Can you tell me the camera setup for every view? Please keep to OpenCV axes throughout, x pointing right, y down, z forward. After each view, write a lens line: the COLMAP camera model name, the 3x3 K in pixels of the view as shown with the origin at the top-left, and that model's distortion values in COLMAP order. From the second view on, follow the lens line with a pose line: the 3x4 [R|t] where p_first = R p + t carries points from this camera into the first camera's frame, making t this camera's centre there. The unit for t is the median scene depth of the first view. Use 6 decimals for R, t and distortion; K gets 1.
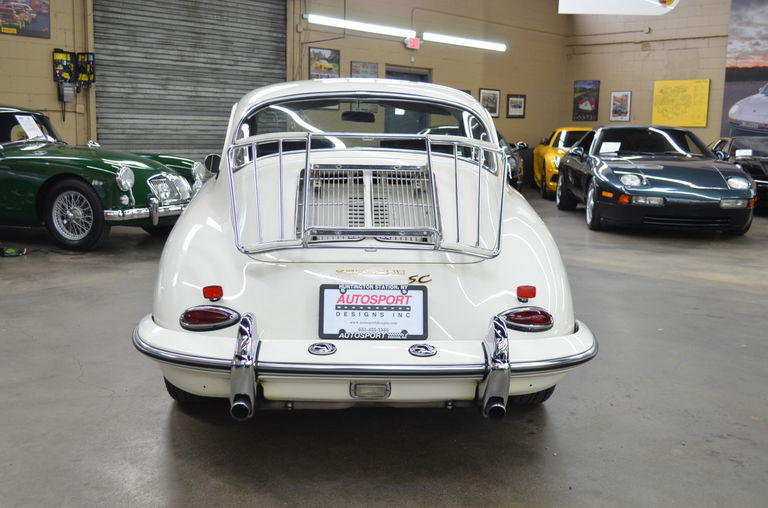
lens RADIAL K [[805.0, 0, 385.8], [0, 805.0, 256.5], [0, 0, 1]] dist [-0.000198, 0.000000]
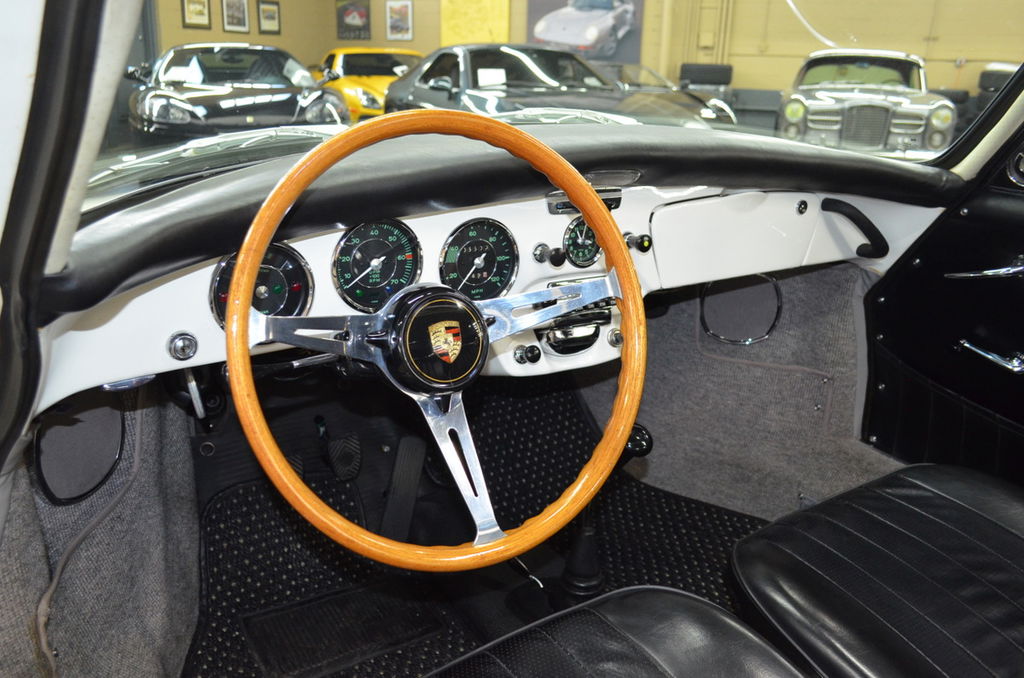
lens RADIAL K [[830.3, 0, 512.4], [0, 830.3, 336.4], [0, 0, 1]] dist [-0.007716, 0.023346]
pose [[0.866093, -0.160283, 0.473490, -0.324643], [0.075136, 0.978181, 0.193692, -0.235921], [-0.494205, -0.132179, 0.859238, 1.476101]]
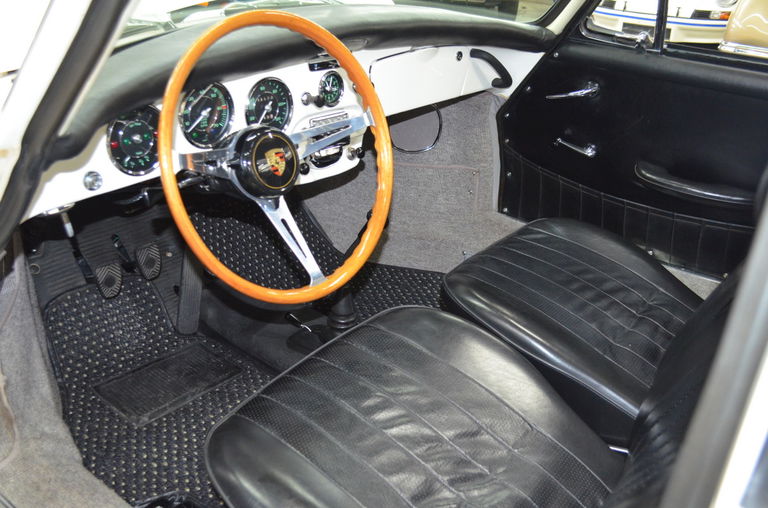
lens RADIAL K [[761.6, 0, 368.3], [0, 761.6, 251.5], [0, 0, 1]] dist [-0.000547, 0.000000]
pose [[0.677573, -0.305135, 0.669169, -0.472152], [0.096435, 0.938876, 0.330472, -0.267384], [-0.729106, -0.159388, 0.665583, 1.414210]]
